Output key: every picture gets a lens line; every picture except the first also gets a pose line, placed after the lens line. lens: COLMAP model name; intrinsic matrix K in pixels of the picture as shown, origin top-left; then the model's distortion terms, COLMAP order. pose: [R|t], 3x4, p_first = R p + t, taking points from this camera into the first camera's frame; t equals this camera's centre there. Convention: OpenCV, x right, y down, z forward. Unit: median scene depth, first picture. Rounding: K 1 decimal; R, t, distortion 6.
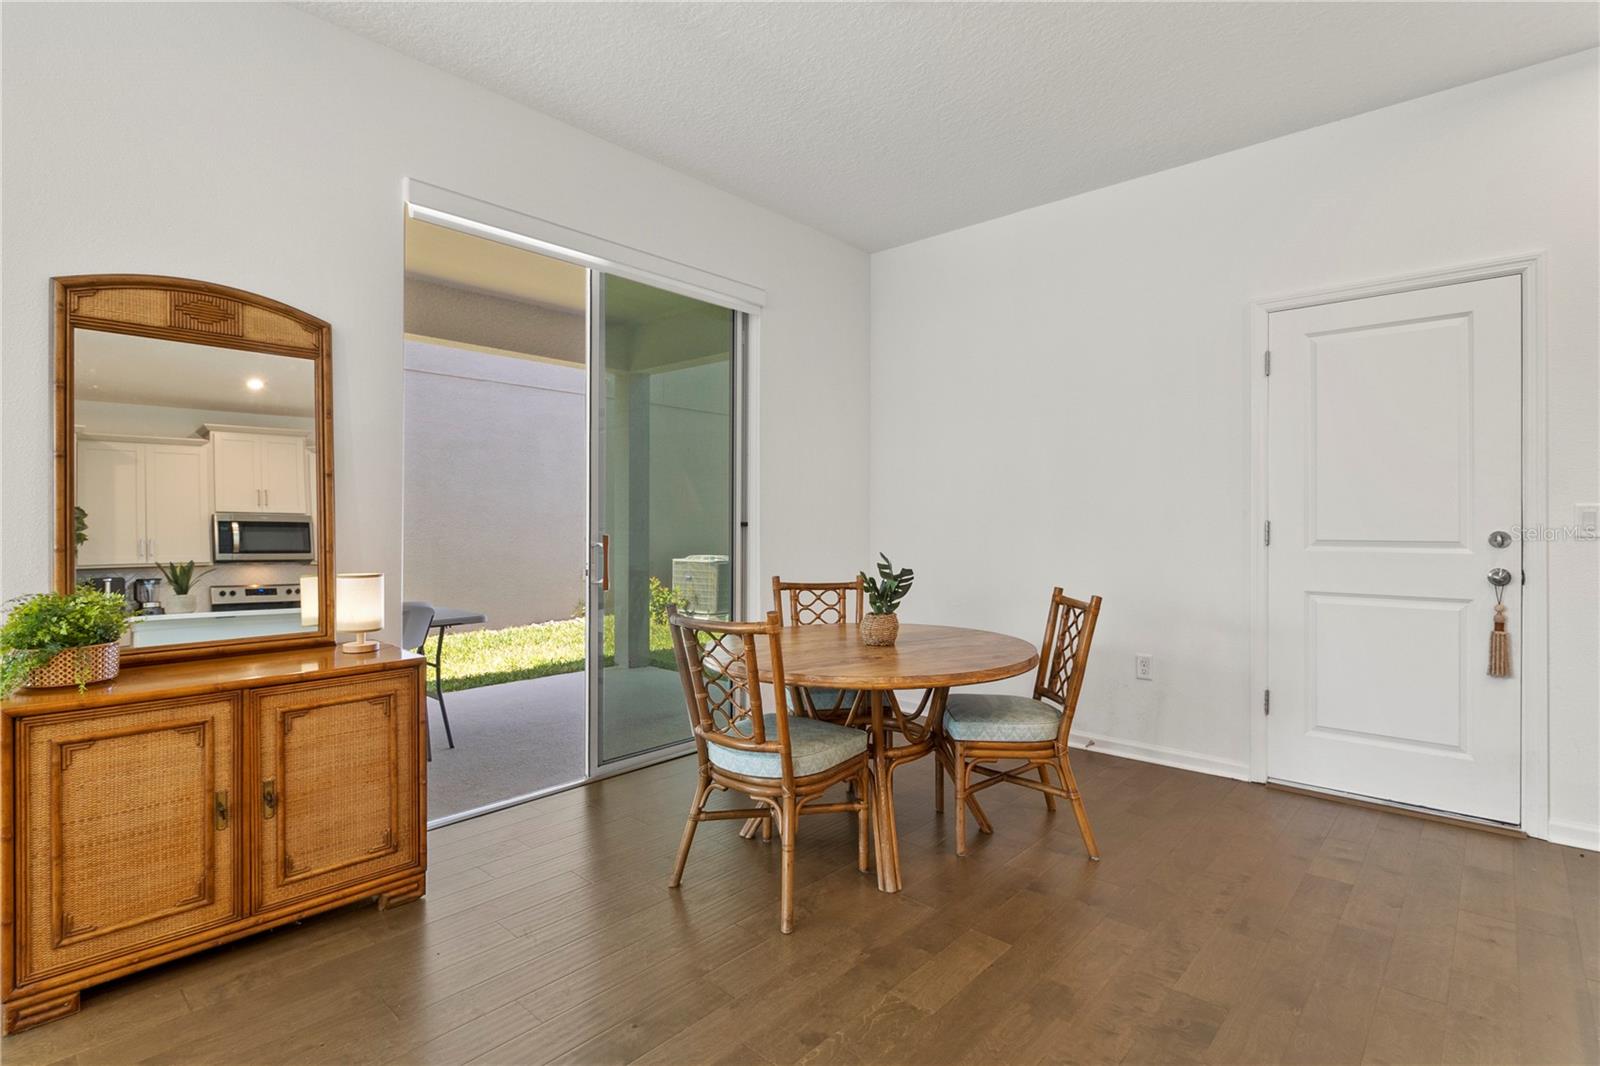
lens RADIAL K [[796.7, 0, 797.8], [0, 796.7, 523.4], [0, 0, 1]] dist [0.006234, 0.000605]
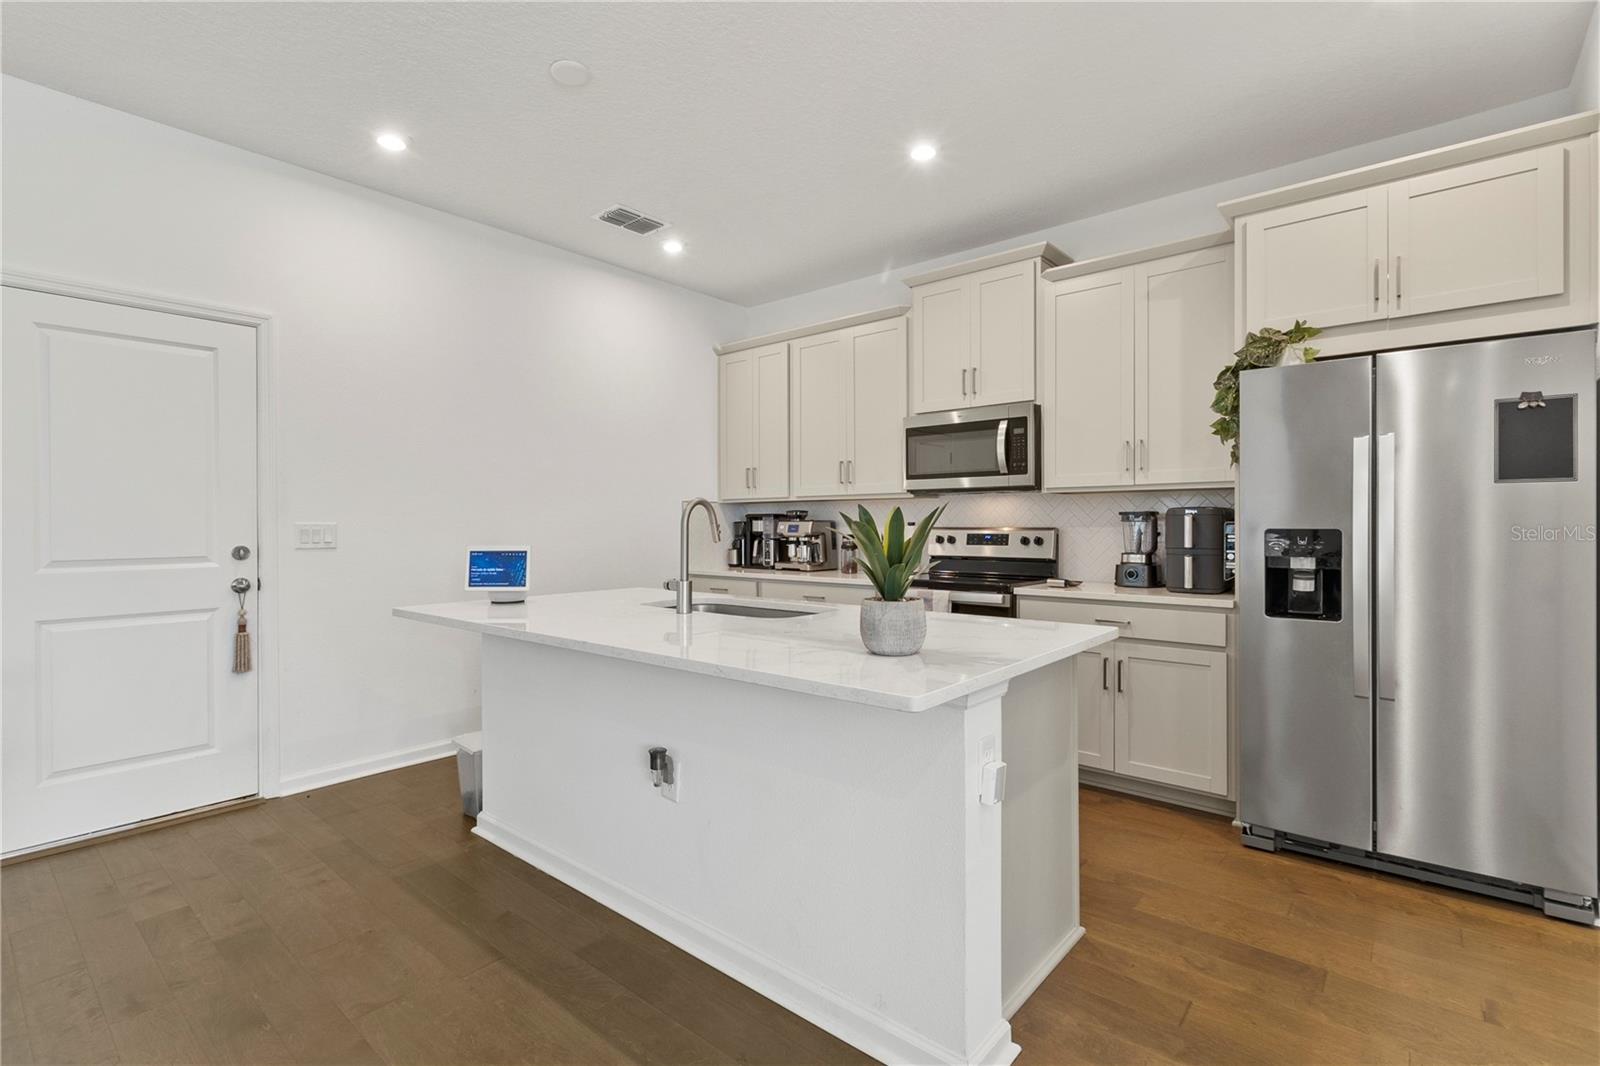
lens RADIAL K [[745.3, 0, 792.6], [0, 745.3, 535.3], [0, 0, 1]] dist [-0.000145, 0.000137]
pose [[-0.026035, -0.013246, 0.999573, -0.214308], [0.010853, 0.999850, 0.013532, -0.011107], [-0.999602, 0.011201, -0.025888, 0.234399]]
